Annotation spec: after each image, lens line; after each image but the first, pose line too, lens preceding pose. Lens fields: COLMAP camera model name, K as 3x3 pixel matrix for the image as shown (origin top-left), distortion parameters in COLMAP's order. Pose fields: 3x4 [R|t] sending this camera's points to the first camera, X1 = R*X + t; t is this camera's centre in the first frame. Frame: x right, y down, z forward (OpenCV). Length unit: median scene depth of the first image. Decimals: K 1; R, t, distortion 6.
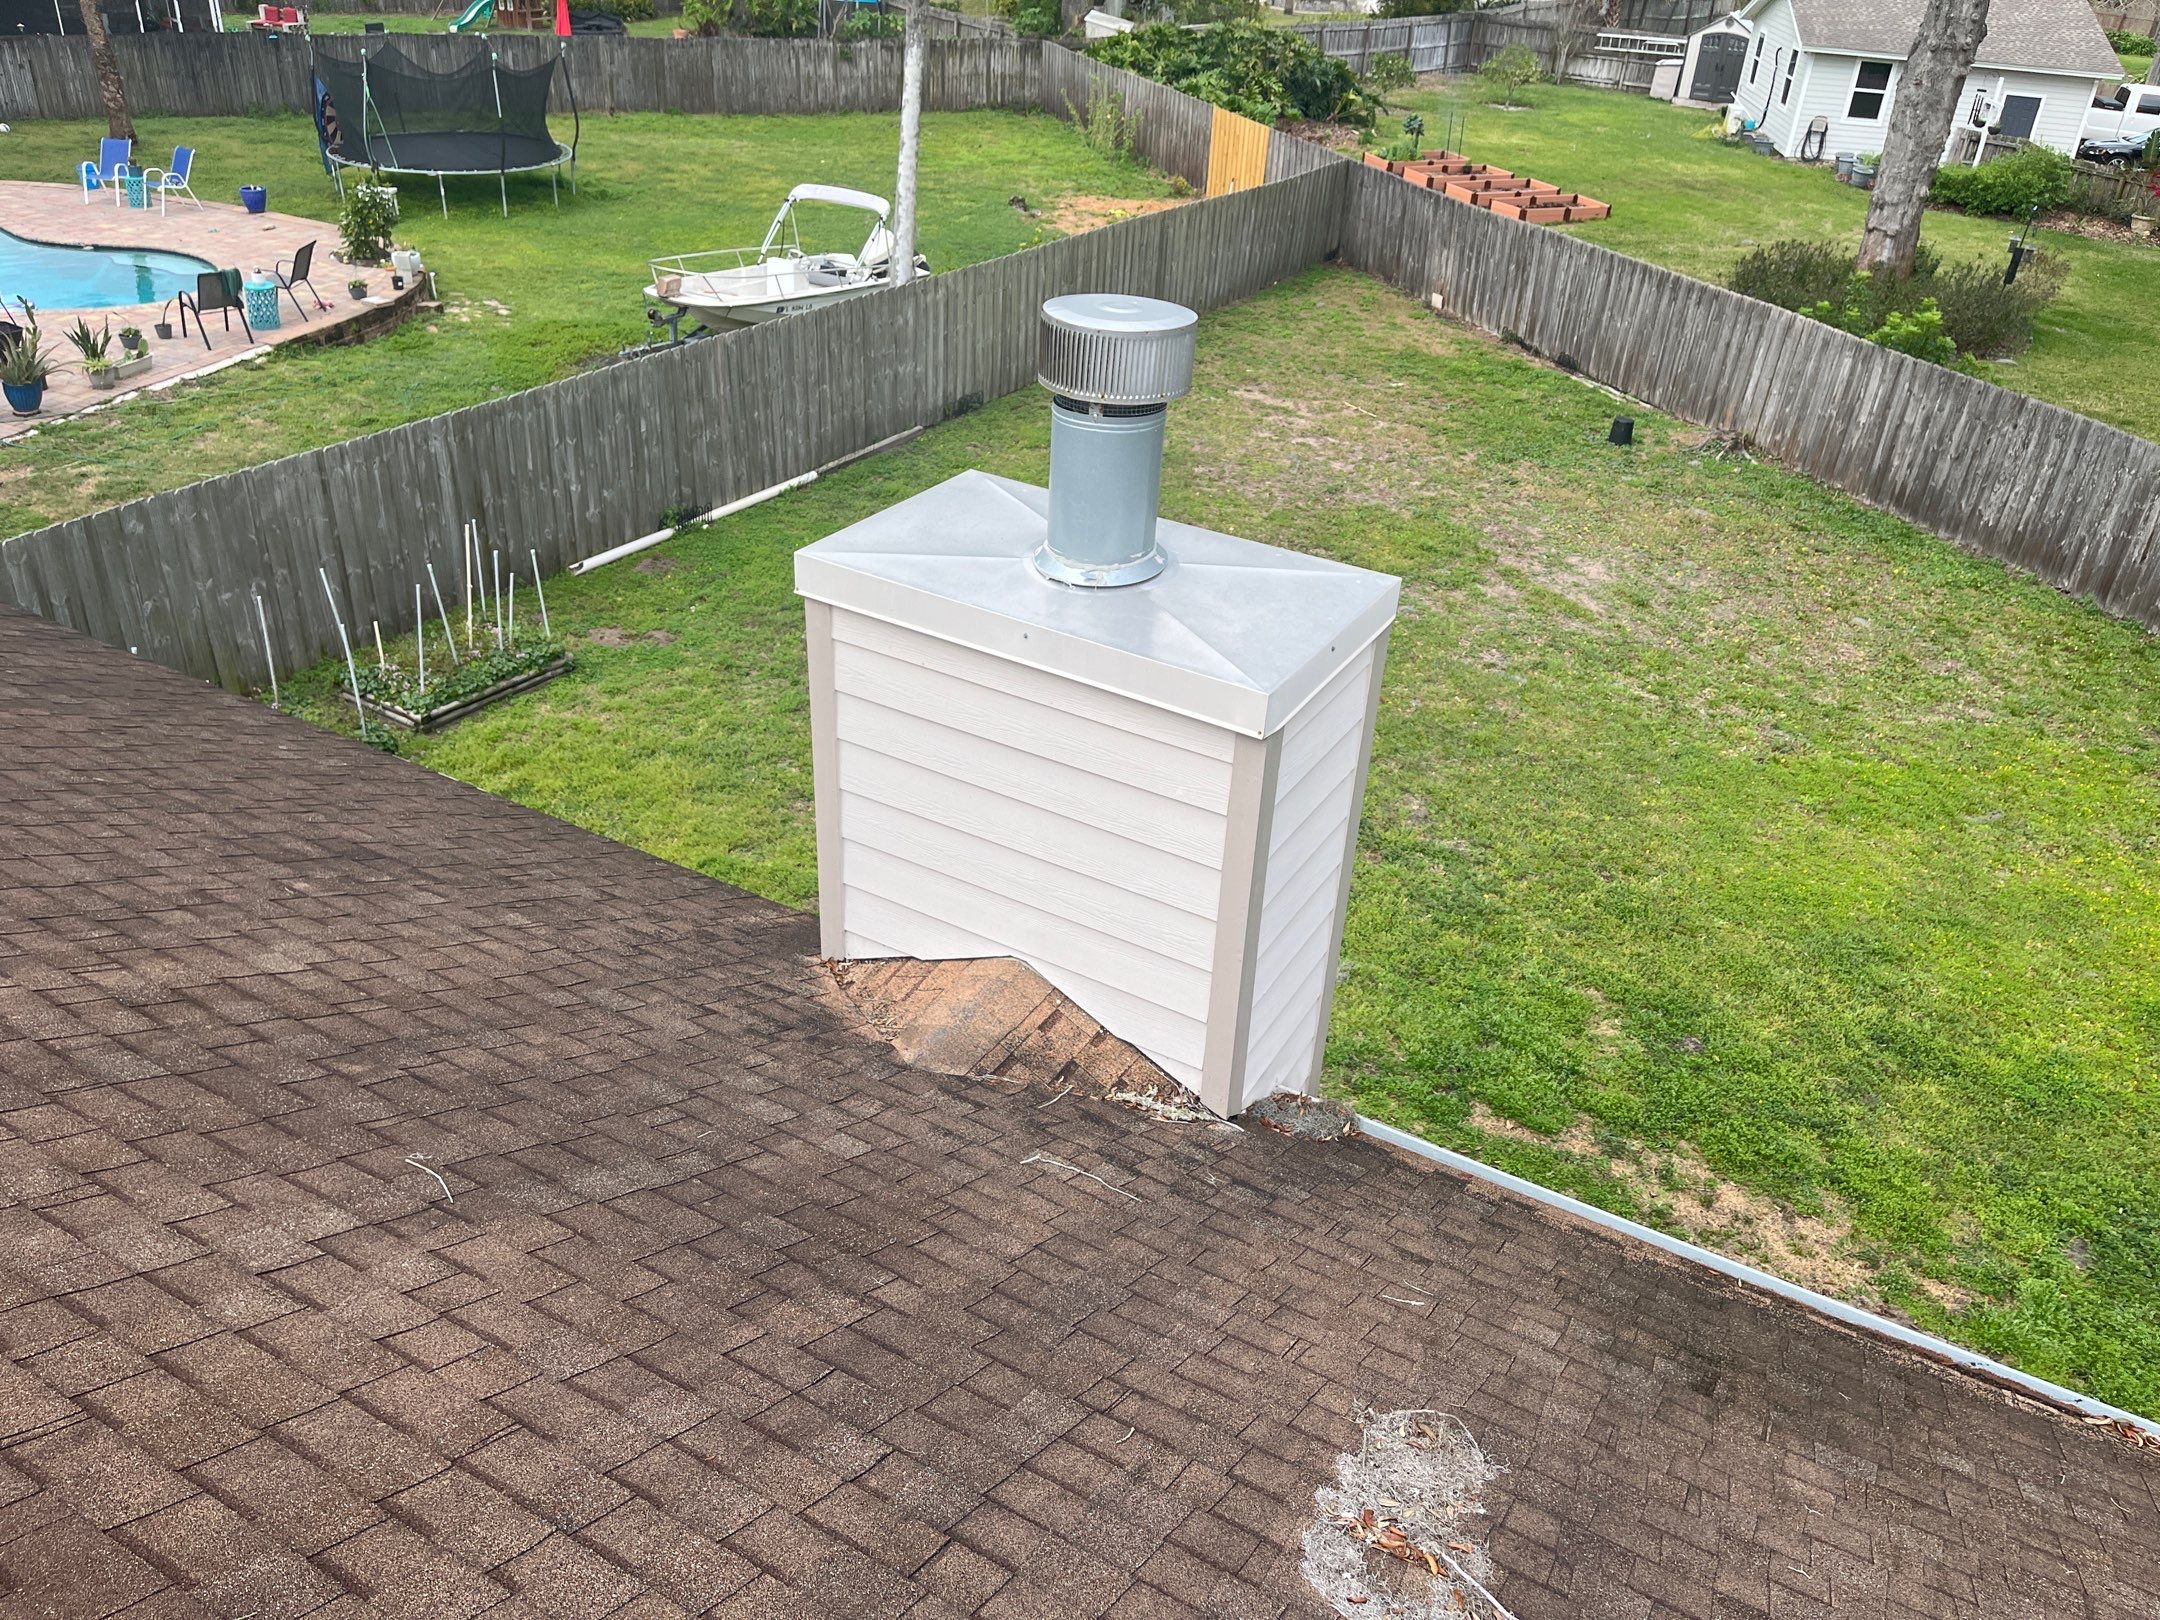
lens RADIAL K [[1545.9, 0, 1083.7], [0, 1545.9, 810.1], [0, 0, 1]] dist [-0.046233, -0.013027]
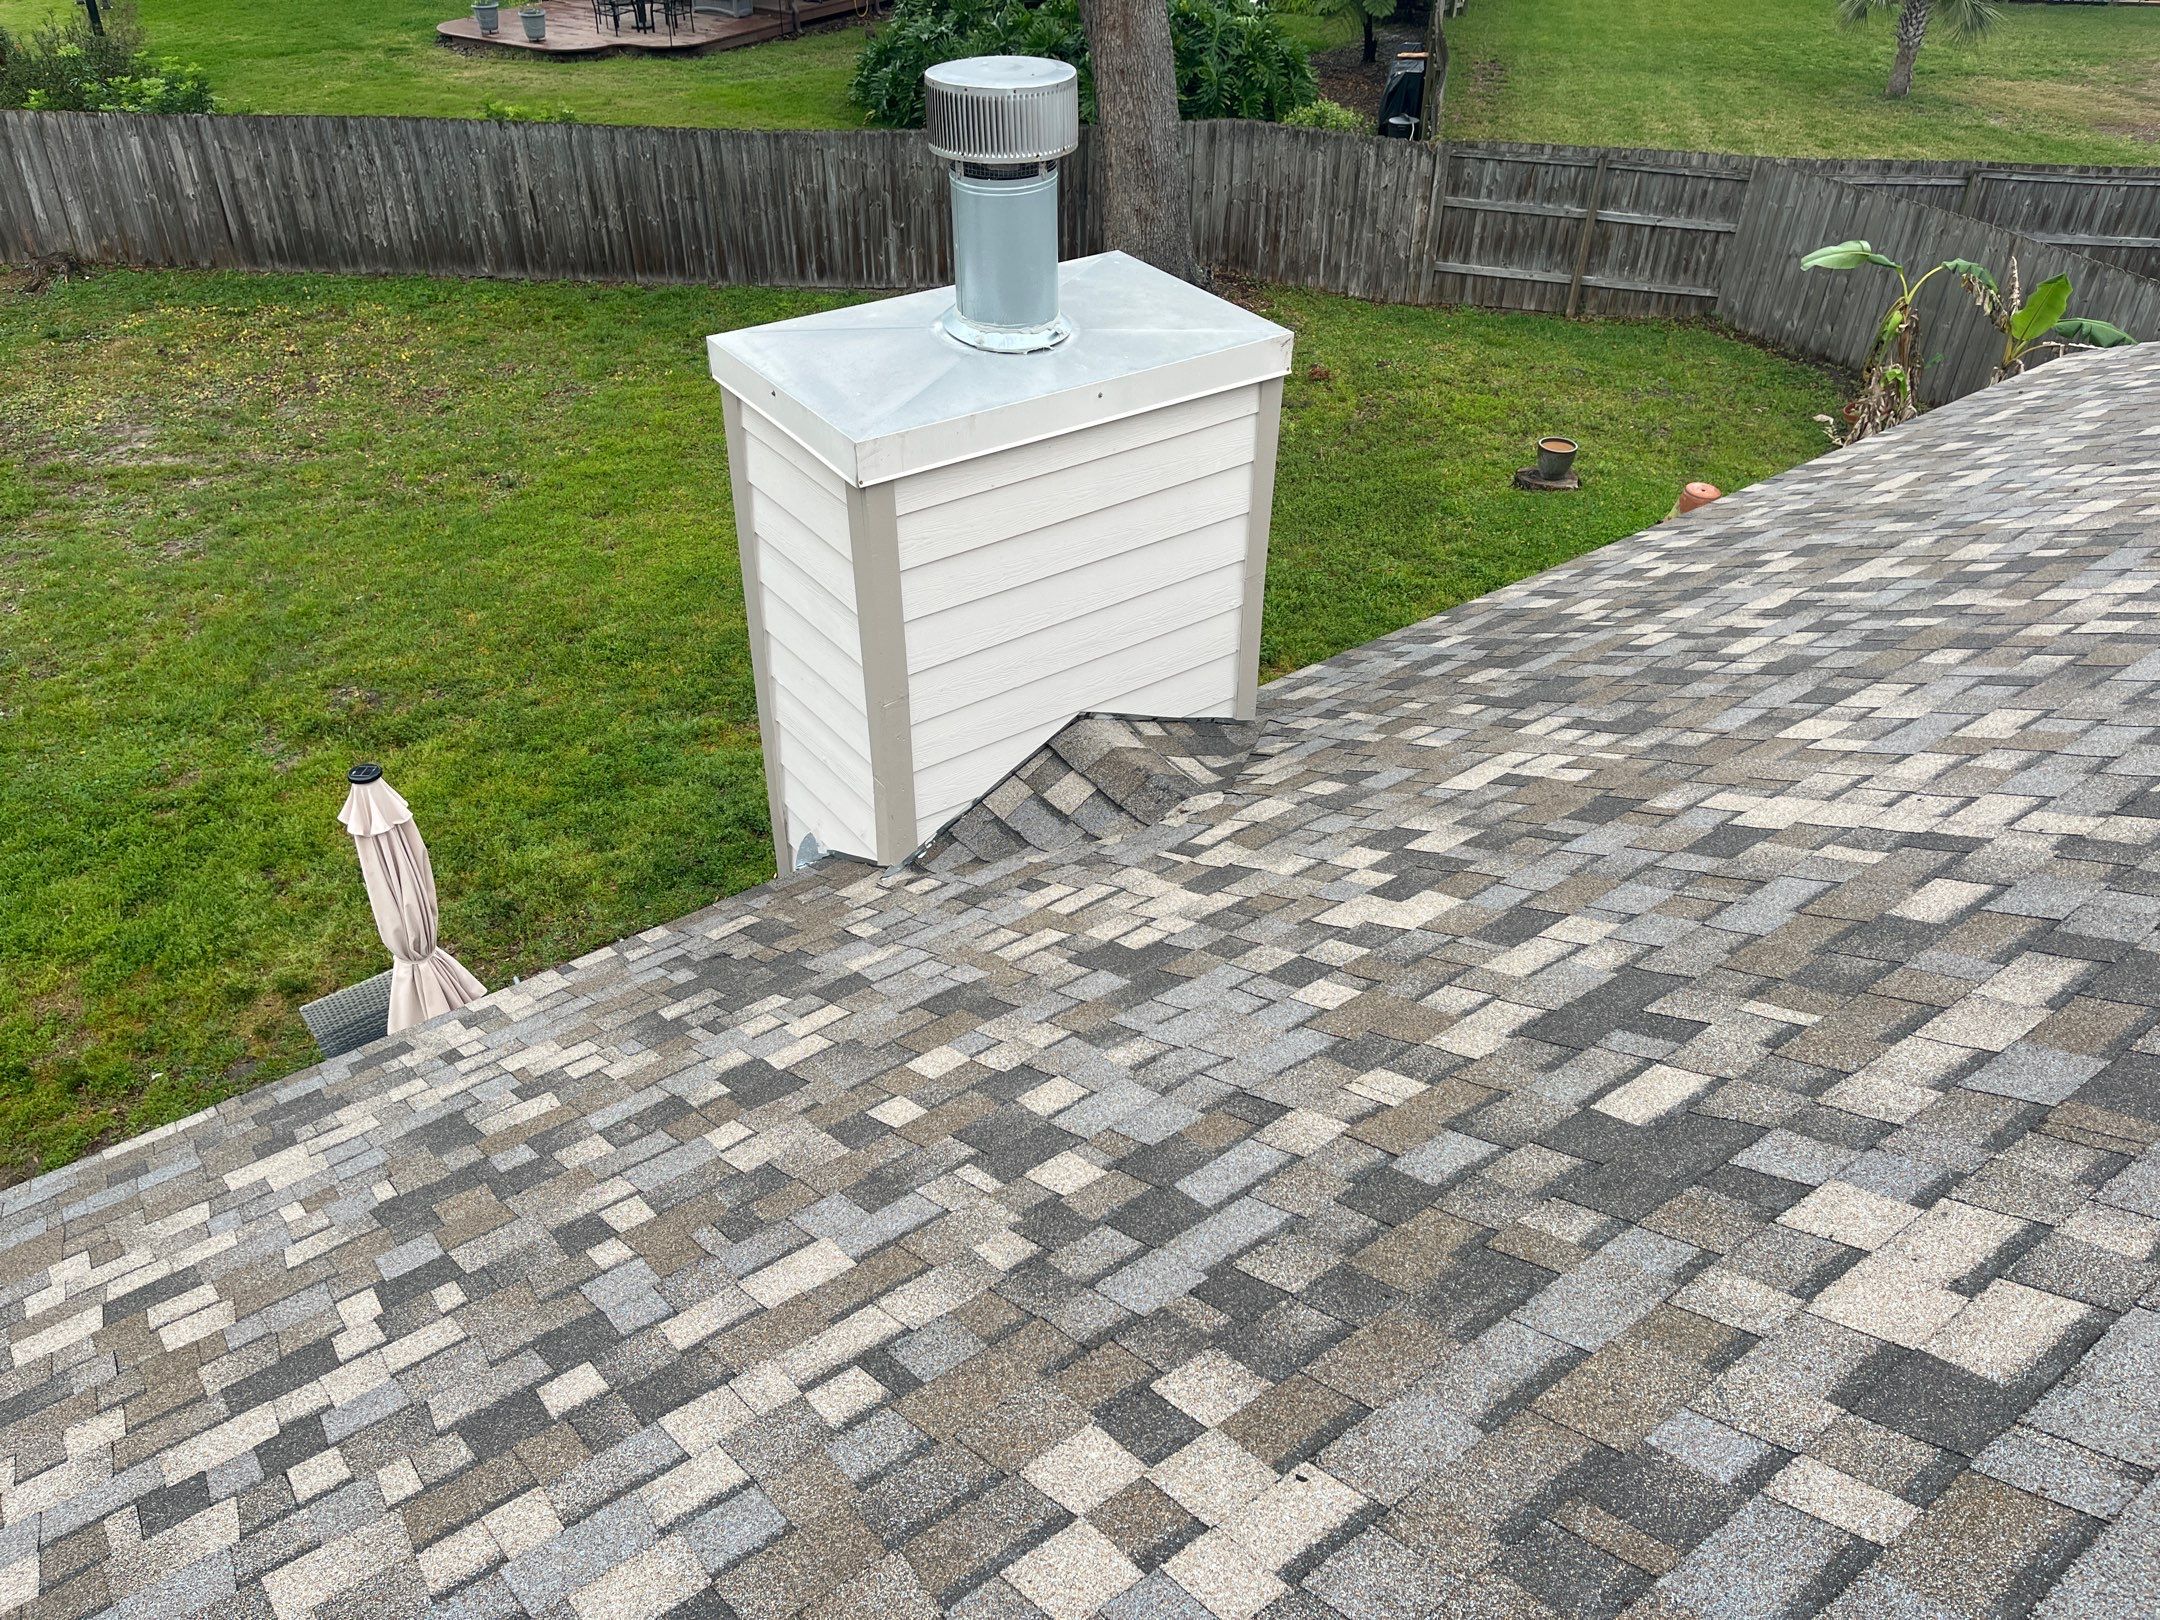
lens RADIAL K [[1545.9, 0, 1089.3], [0, 1545.9, 813.1], [0, 0, 1]] dist [-0.046233, -0.013027]
pose [[0.441305, -0.560411, 0.700849, -0.255604], [0.450871, 0.813747, 0.366786, -0.073591], [-0.775865, 0.154128, 0.611783, 0.114952]]
